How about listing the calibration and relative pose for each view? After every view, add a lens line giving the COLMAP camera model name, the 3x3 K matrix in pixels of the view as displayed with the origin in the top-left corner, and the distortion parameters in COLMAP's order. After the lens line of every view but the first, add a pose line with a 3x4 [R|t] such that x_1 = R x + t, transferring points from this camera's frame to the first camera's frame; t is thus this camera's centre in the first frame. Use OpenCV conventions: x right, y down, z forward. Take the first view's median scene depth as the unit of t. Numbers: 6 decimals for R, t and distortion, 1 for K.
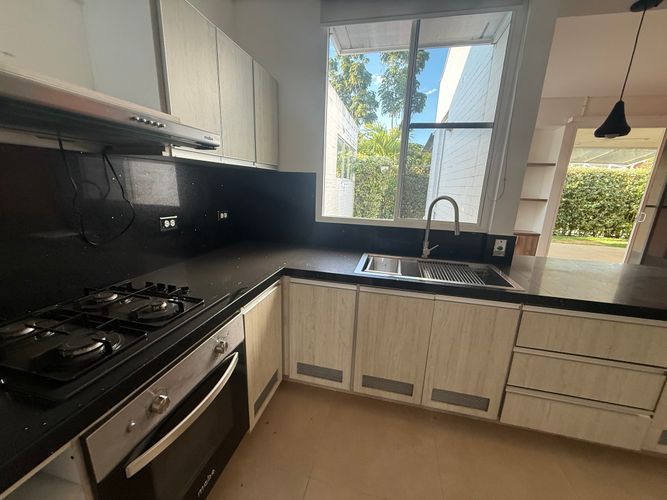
lens RADIAL K [[265.7, 0, 331.0], [0, 265.7, 250.8], [0, 0, 1]] dist [-0.002274, 0.000406]
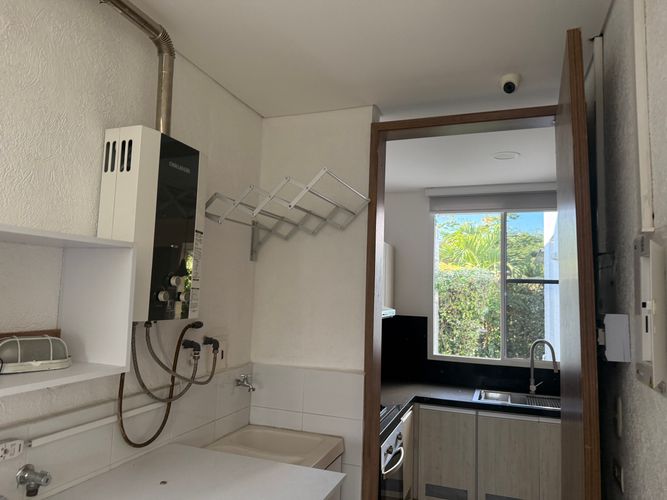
lens RADIAL K [[477.7, 0, 320.9], [0, 477.7, 249.3], [0, 0, 1]] dist [0.001983, -0.001841]
pose [[0.992258, -0.014268, -0.123371, -0.137324], [-0.027229, 0.944216, -0.328200, 0.067526], [0.121172, 0.329019, 0.936517, -0.594954]]
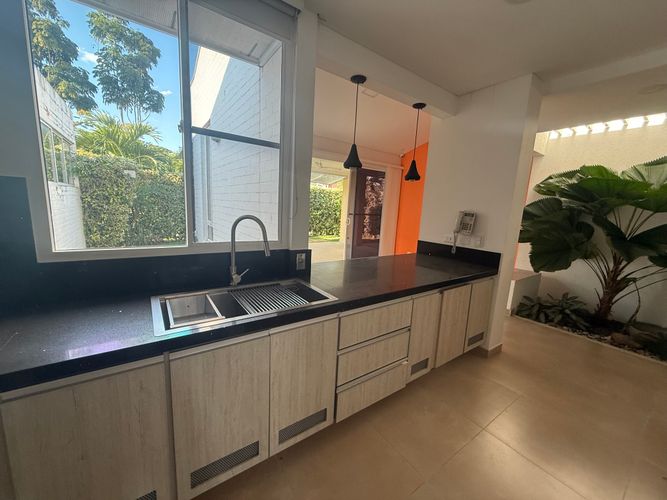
lens RADIAL K [[265.7, 0, 331.0], [0, 265.7, 250.8], [0, 0, 1]] dist [-0.002274, 0.000406]
pose [[0.658679, -0.126840, 0.741656, -0.034607], [0.150466, 0.987983, 0.035335, -0.034315], [-0.737226, 0.088320, 0.669849, 0.088787]]
